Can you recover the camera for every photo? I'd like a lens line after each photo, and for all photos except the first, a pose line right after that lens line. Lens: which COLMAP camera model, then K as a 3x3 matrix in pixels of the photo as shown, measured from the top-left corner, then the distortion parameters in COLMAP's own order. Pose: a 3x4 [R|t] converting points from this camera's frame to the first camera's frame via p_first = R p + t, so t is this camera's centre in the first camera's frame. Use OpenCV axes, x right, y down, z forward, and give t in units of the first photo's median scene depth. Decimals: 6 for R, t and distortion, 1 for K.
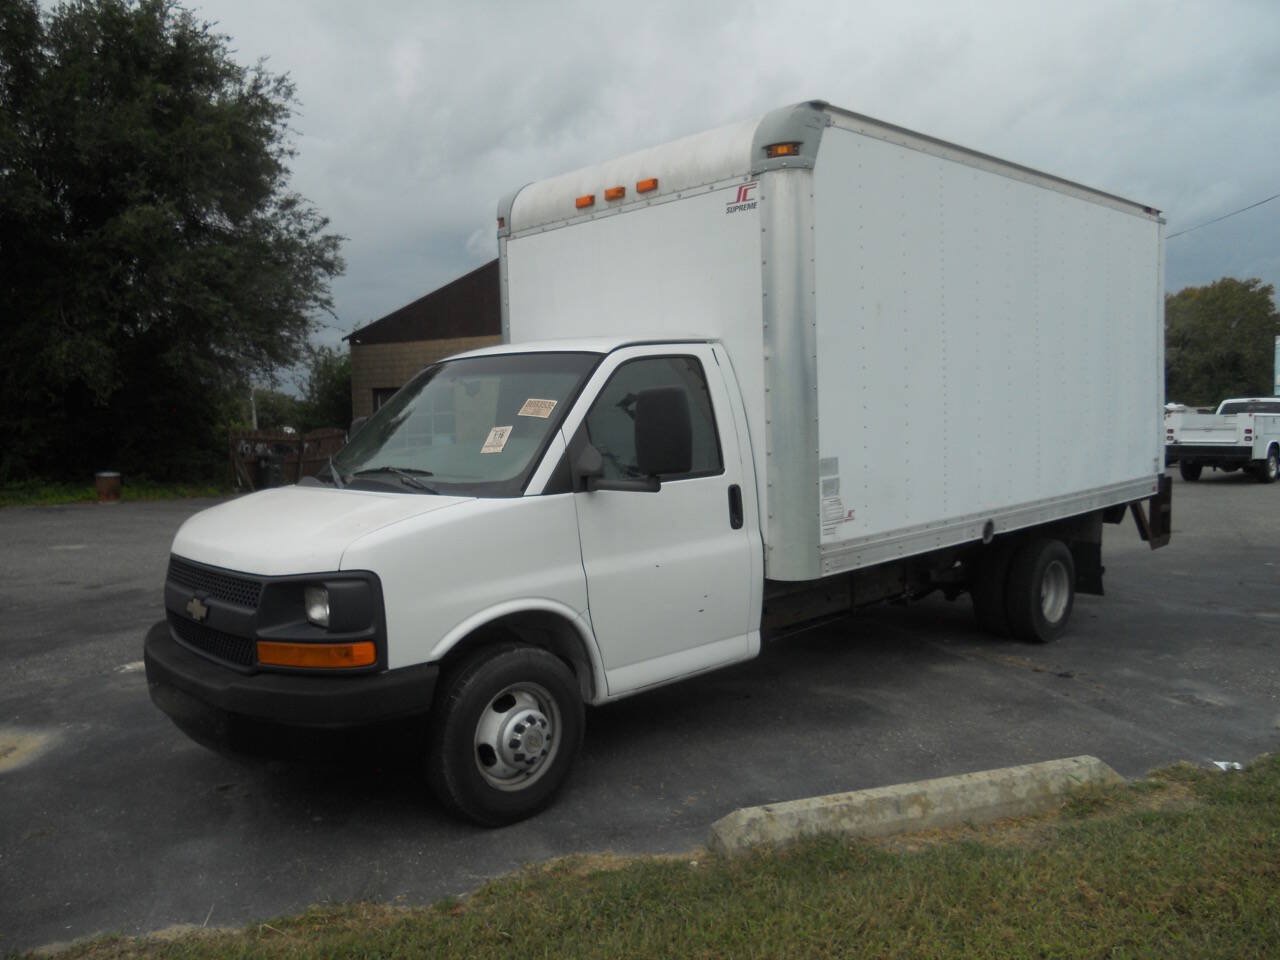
lens RADIAL K [[979.0, 0, 640.4], [0, 979.0, 489.0], [0, 0, 1]] dist [-0.040751, 0.010759]
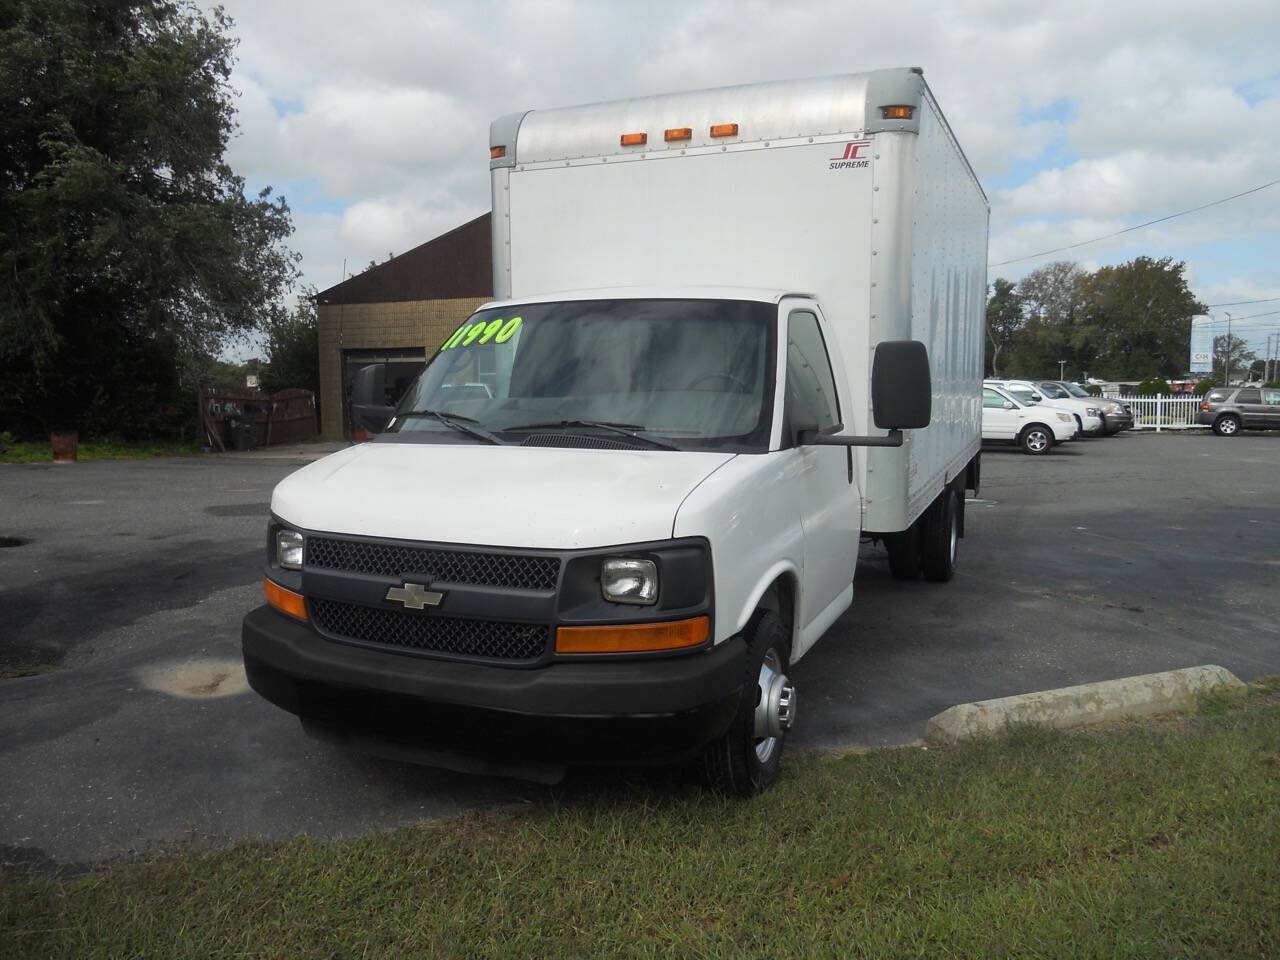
lens RADIAL K [[973.2, 0, 641.6], [0, 973.2, 492.2], [0, 0, 1]] dist [-0.028913, 0.002025]
pose [[0.920304, -0.026625, 0.390298, -0.494287], [0.009546, 0.998913, 0.045633, 0.001534], [-0.391088, -0.038270, 0.919557, 0.151347]]
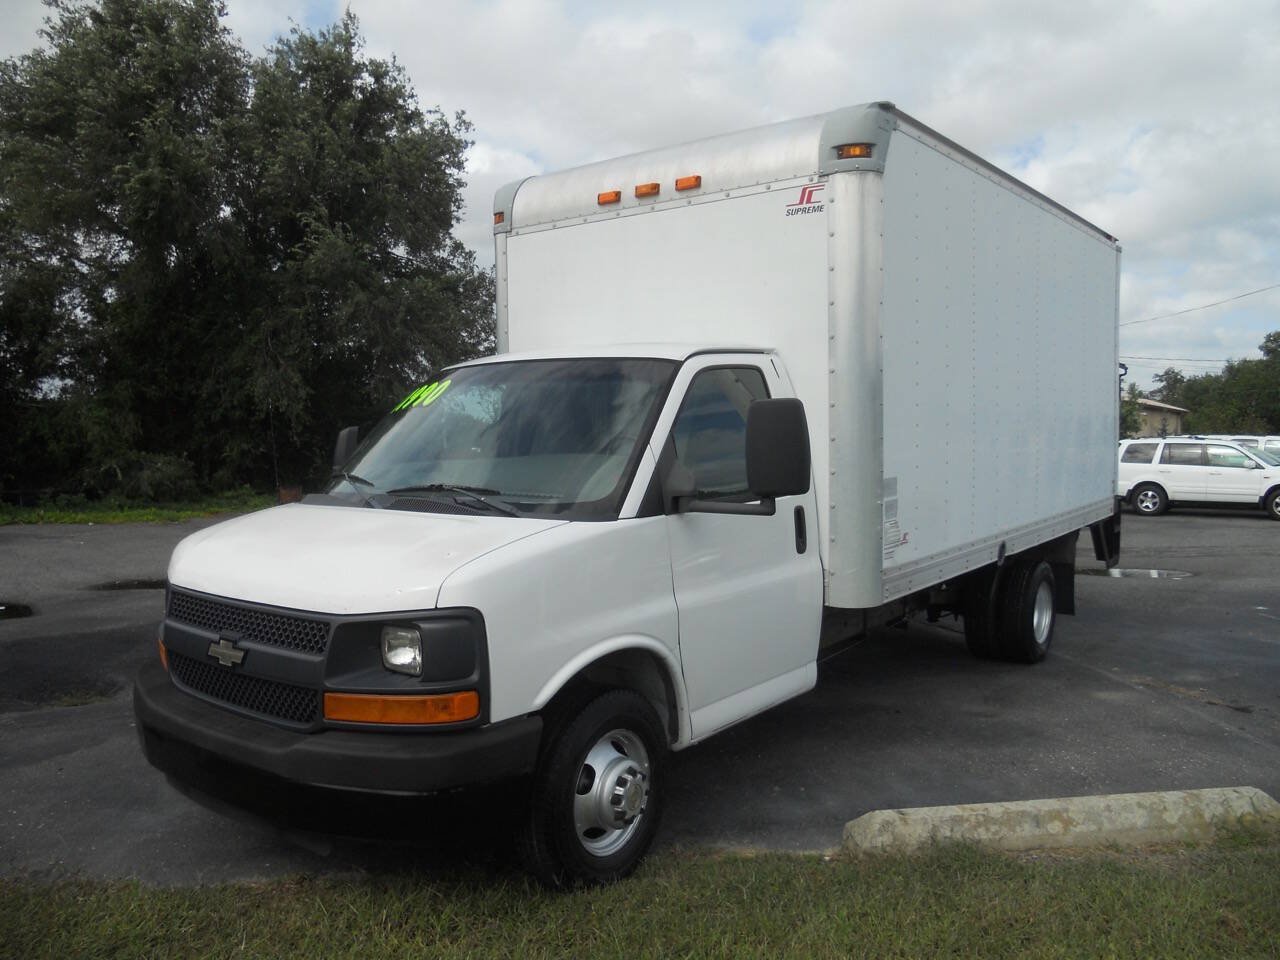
lens RADIAL K [[979.0, 0, 640.4], [0, 979.0, 489.0], [0, 0, 1]] dist [-0.040751, 0.010759]
pose [[0.988833, 0.007343, 0.148844, -0.190943], [-0.005006, 0.999858, -0.016068, -0.004576], [-0.148941, 0.015143, 0.988730, 0.100693]]
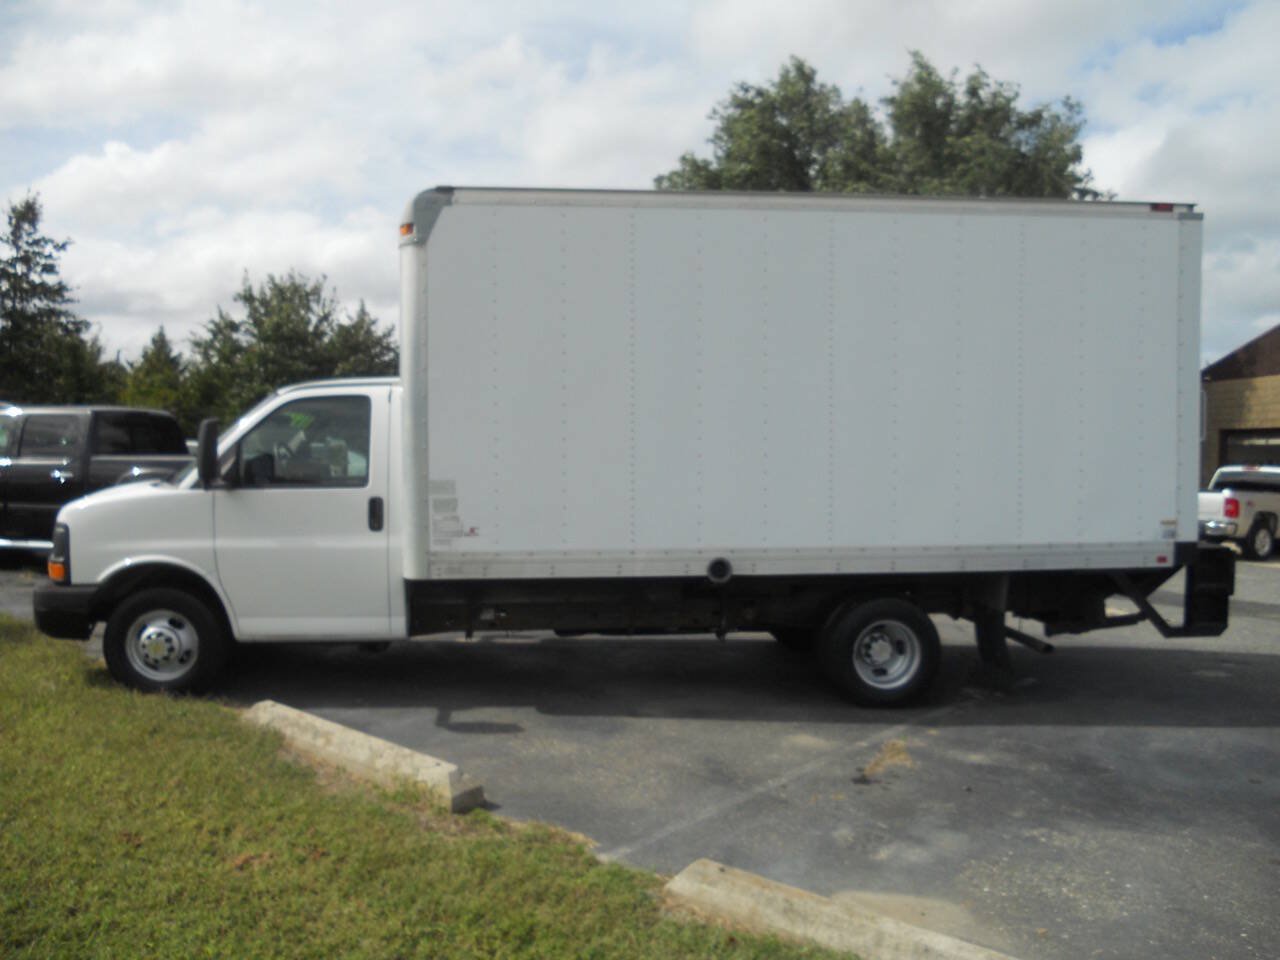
lens RADIAL K [[973.2, 0, 642.6], [0, 973.2, 493.6], [0, 0, 1]] dist [-0.041598, 0.000337]
pose [[0.782667, 0.063185, -0.619226, 1.141449], [-0.077524, 0.996983, 0.003746, -0.039778], [0.617594, 0.045073, 0.785204, 0.220319]]
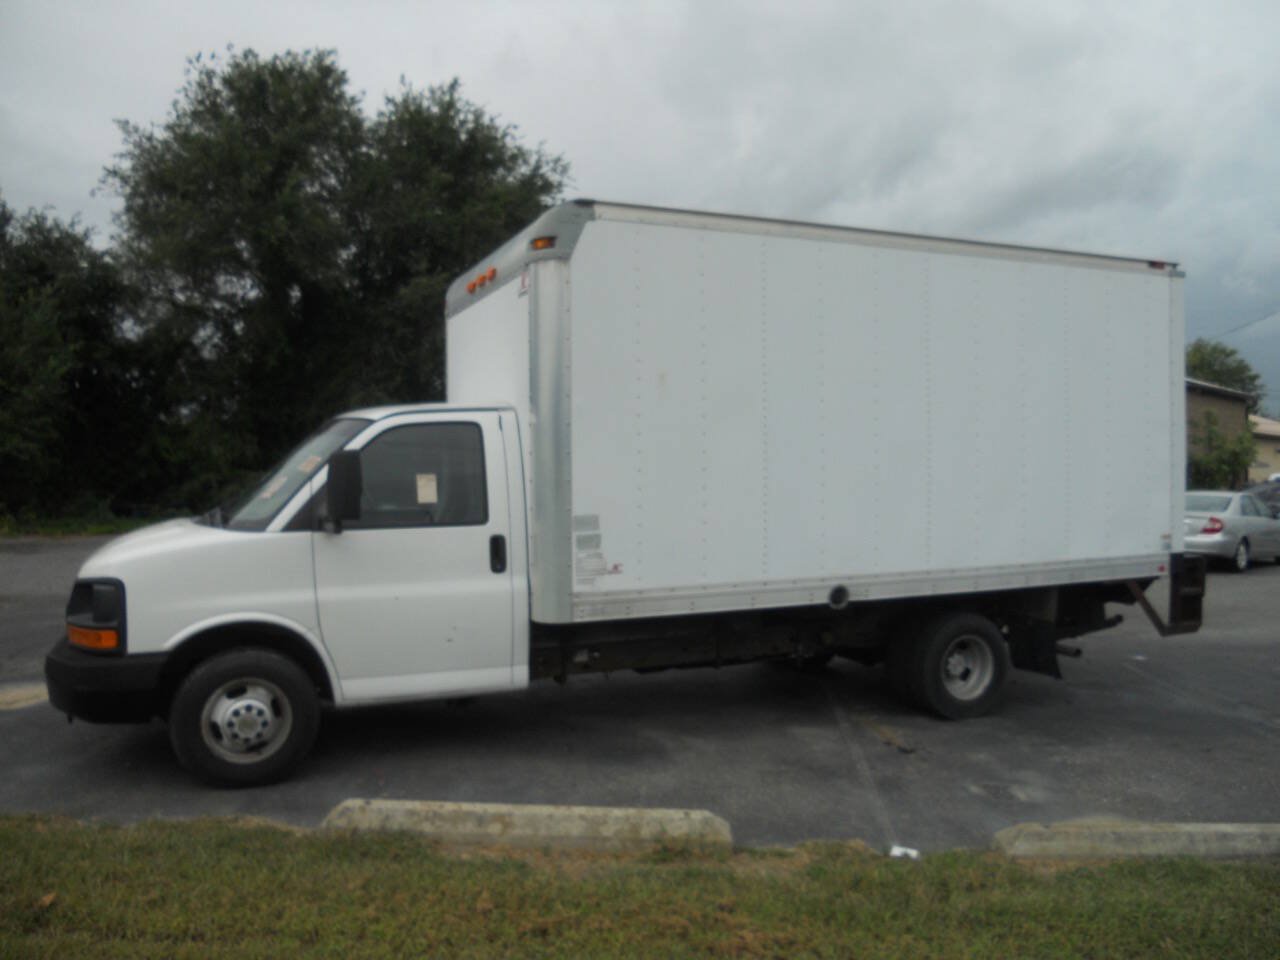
lens RADIAL K [[973.2, 0, 642.6], [0, 973.2, 493.6], [0, 0, 1]] dist [-0.041598, 0.000337]
pose [[0.938101, 0.040141, -0.344027, 0.641978], [-0.054667, 0.997972, -0.032623, -0.024158], [0.342019, 0.049410, 0.938393, -0.016039]]
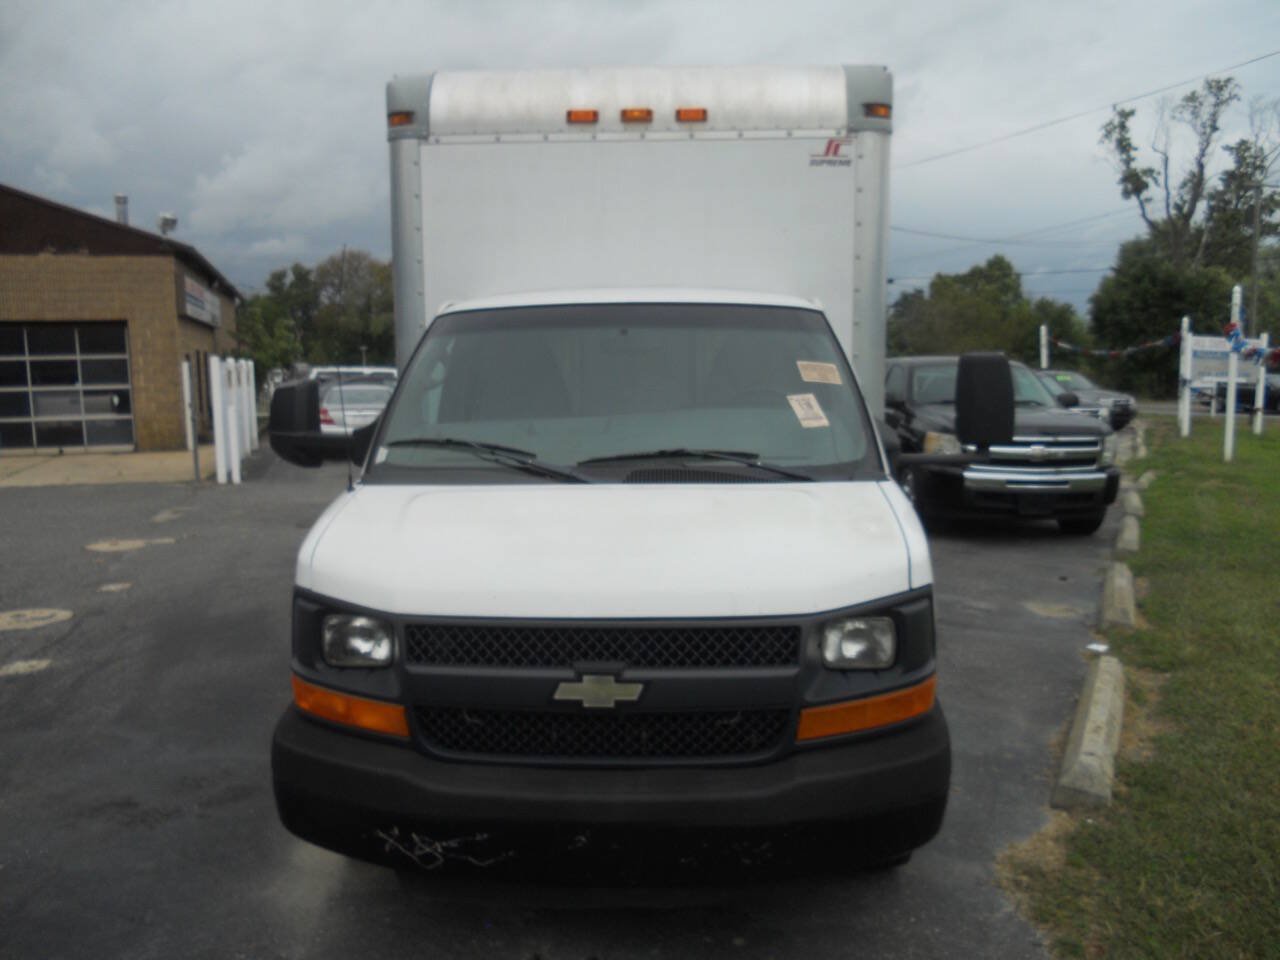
lens RADIAL K [[973.2, 0, 641.6], [0, 973.2, 492.2], [0, 0, 1]] dist [-0.028913, 0.002025]
pose [[0.717333, -0.076452, 0.692523, -0.712841], [0.044739, 0.996965, 0.063718, -0.035241], [-0.695293, -0.014724, 0.718576, 0.442921]]
